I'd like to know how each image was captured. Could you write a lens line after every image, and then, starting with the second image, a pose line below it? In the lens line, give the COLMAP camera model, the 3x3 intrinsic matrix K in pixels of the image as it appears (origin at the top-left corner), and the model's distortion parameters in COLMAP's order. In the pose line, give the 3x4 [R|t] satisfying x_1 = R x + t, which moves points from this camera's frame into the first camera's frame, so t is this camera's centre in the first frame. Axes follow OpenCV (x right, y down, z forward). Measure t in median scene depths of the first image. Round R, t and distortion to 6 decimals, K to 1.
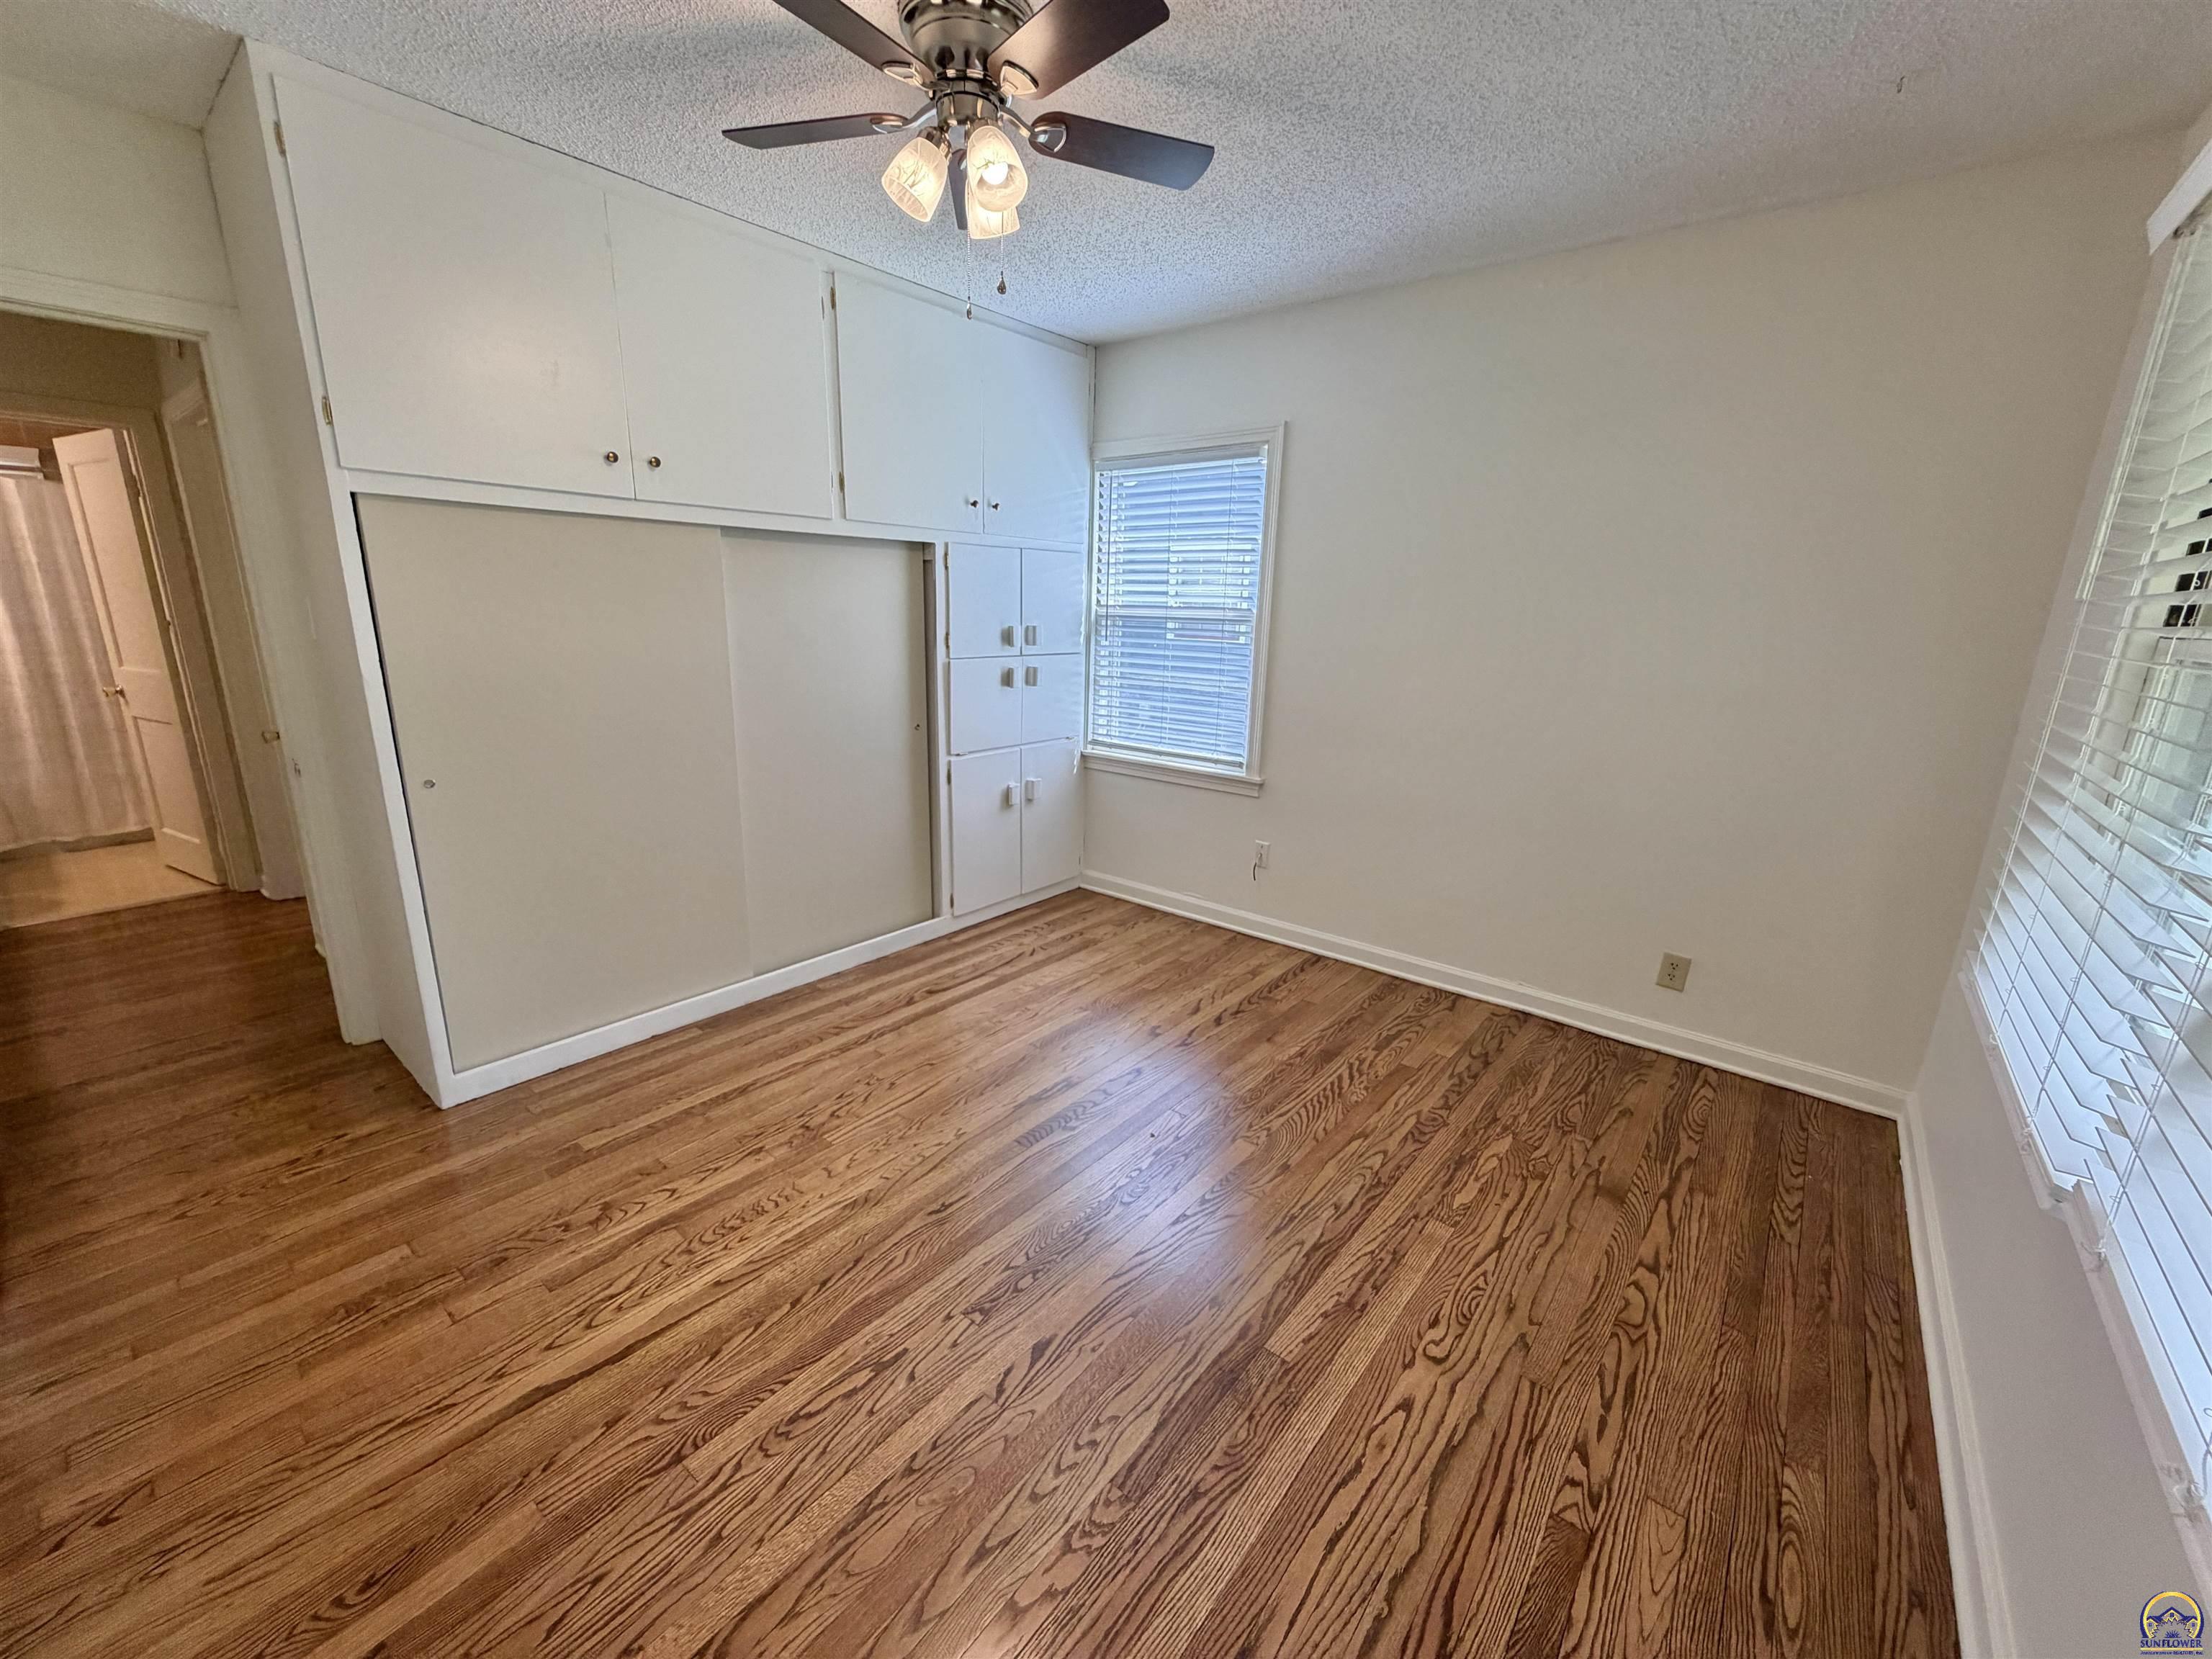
lens RADIAL K [[885.6, 0, 1106.0], [0, 885.6, 829.5], [0, 0, 1]] dist [0.002137, -0.000027]
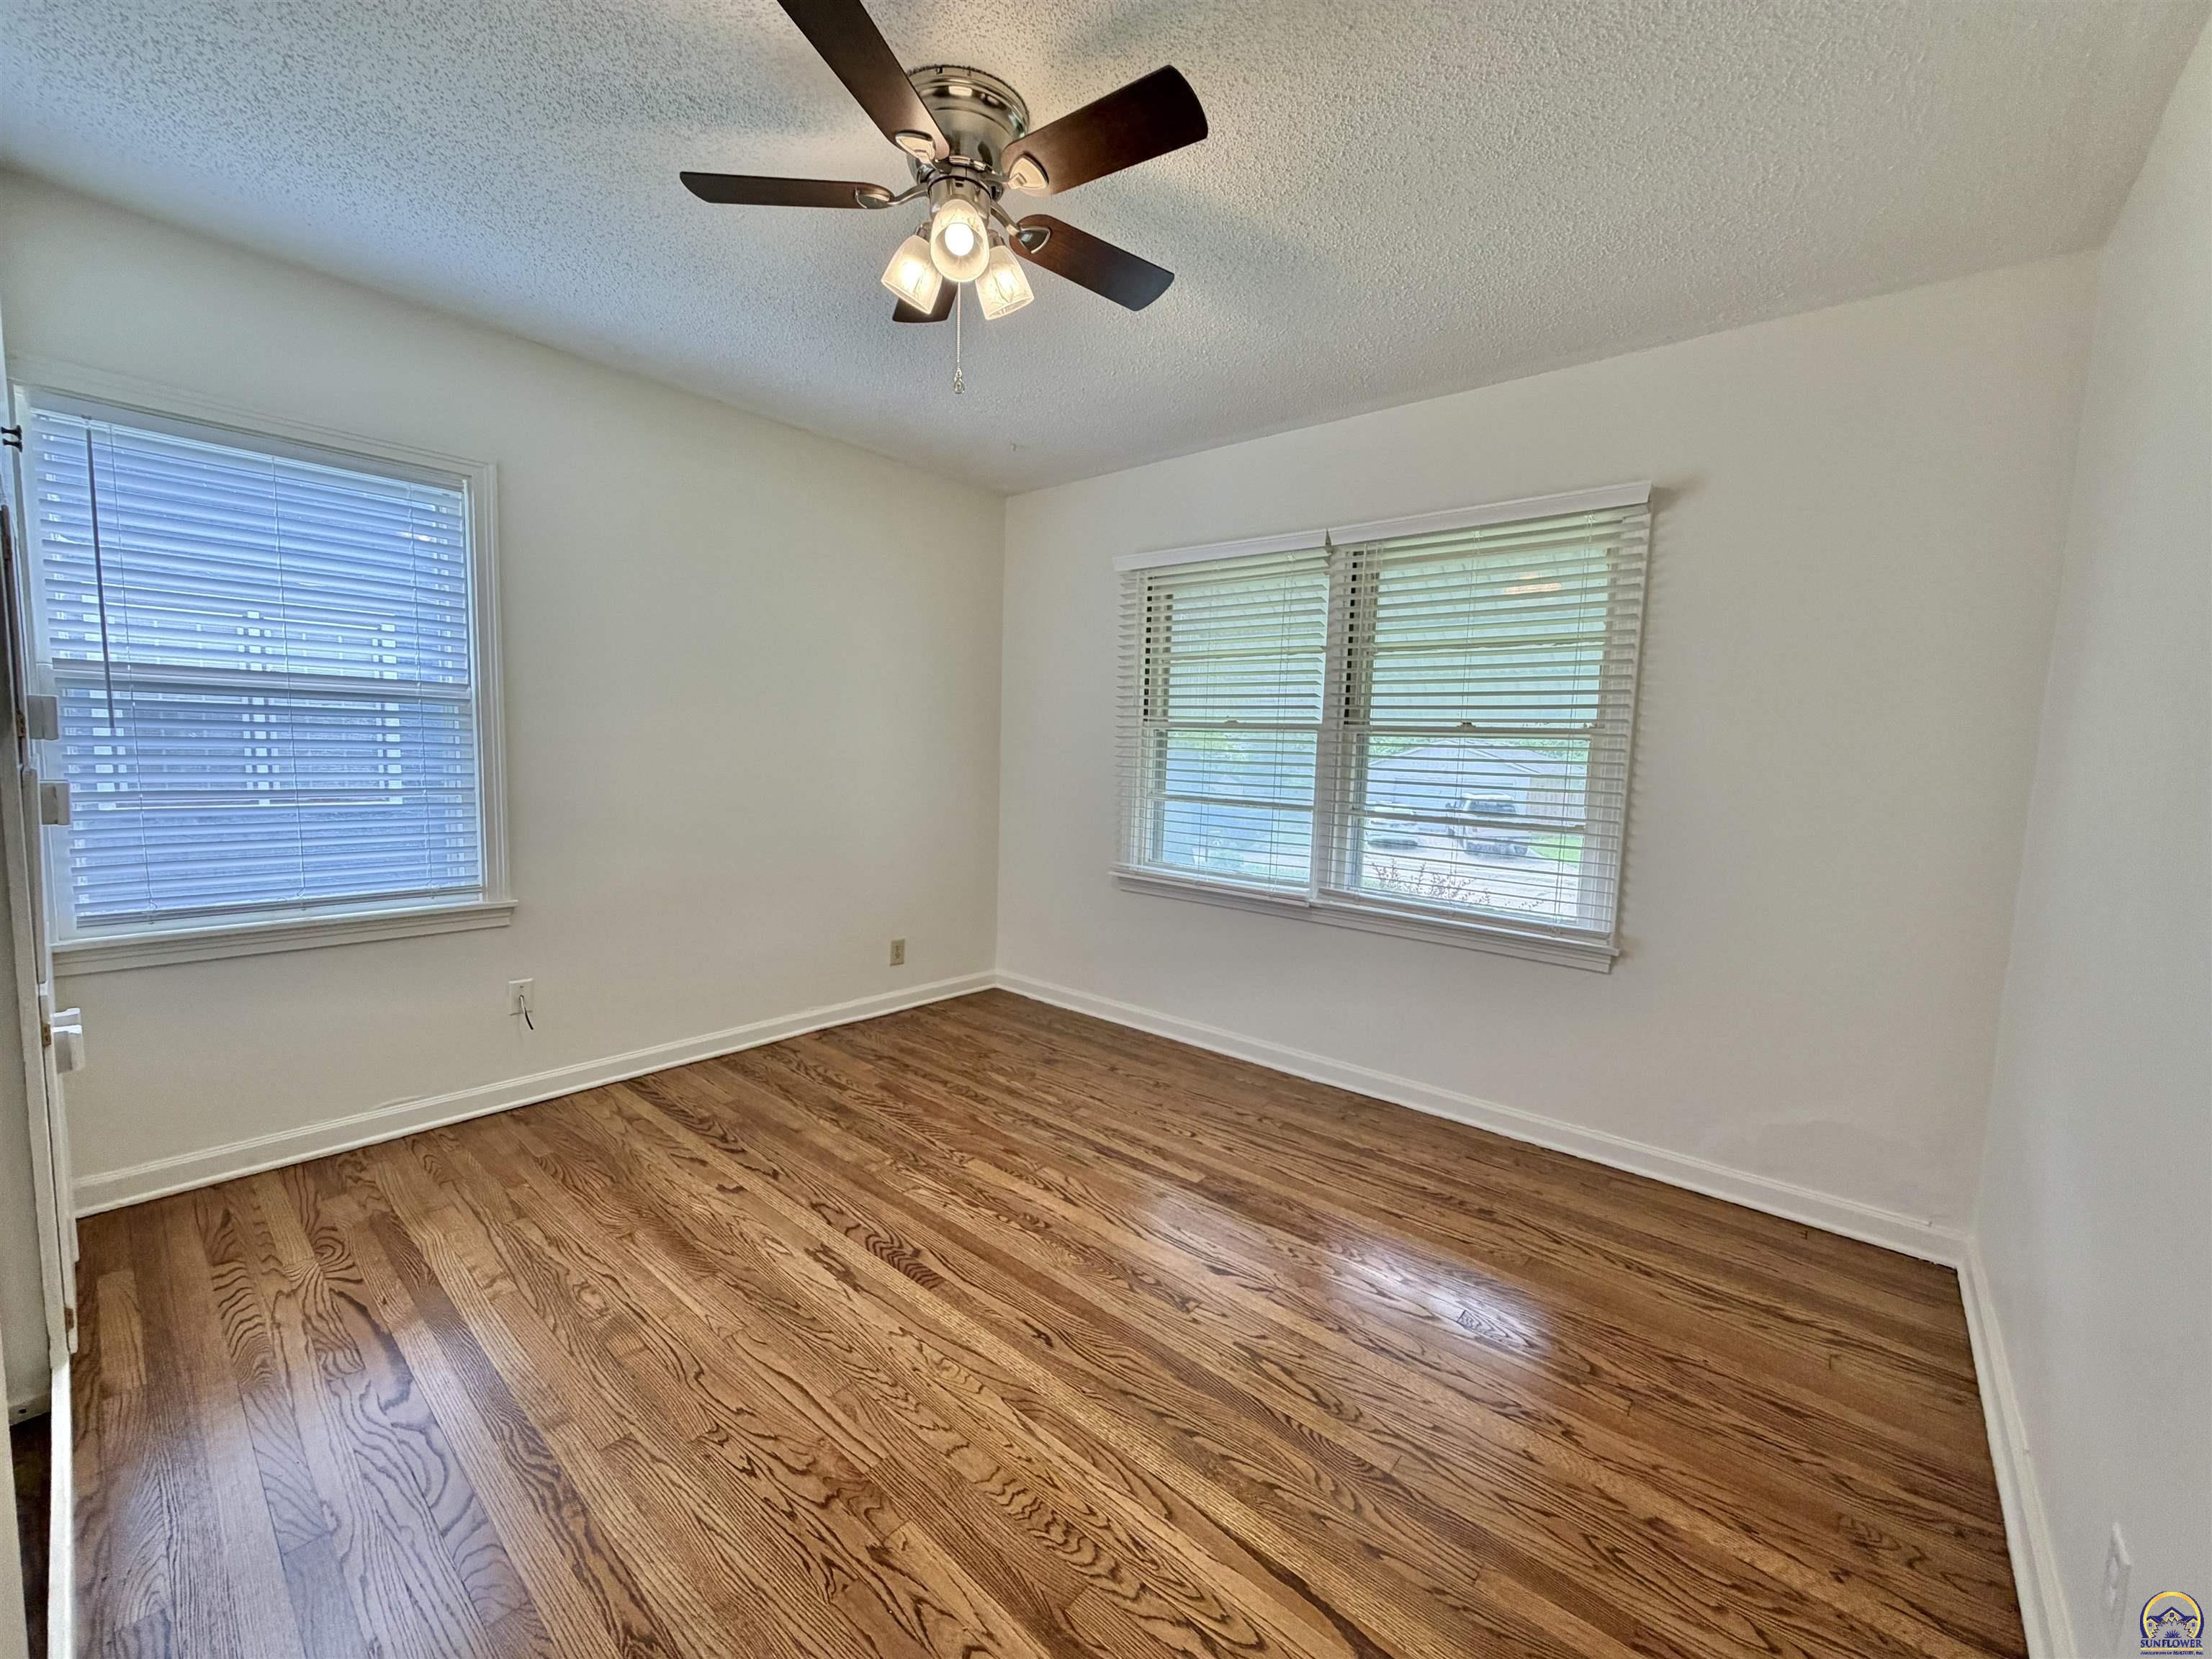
lens RADIAL K [[885.6, 0, 1106.0], [0, 885.6, 829.5], [0, 0, 1]] dist [0.002137, -0.000027]
pose [[0.014969, -0.118331, 0.992861, -0.817364], [0.215203, 0.970083, 0.112372, -0.129427], [-0.976455, 0.211985, 0.039986, 0.635264]]
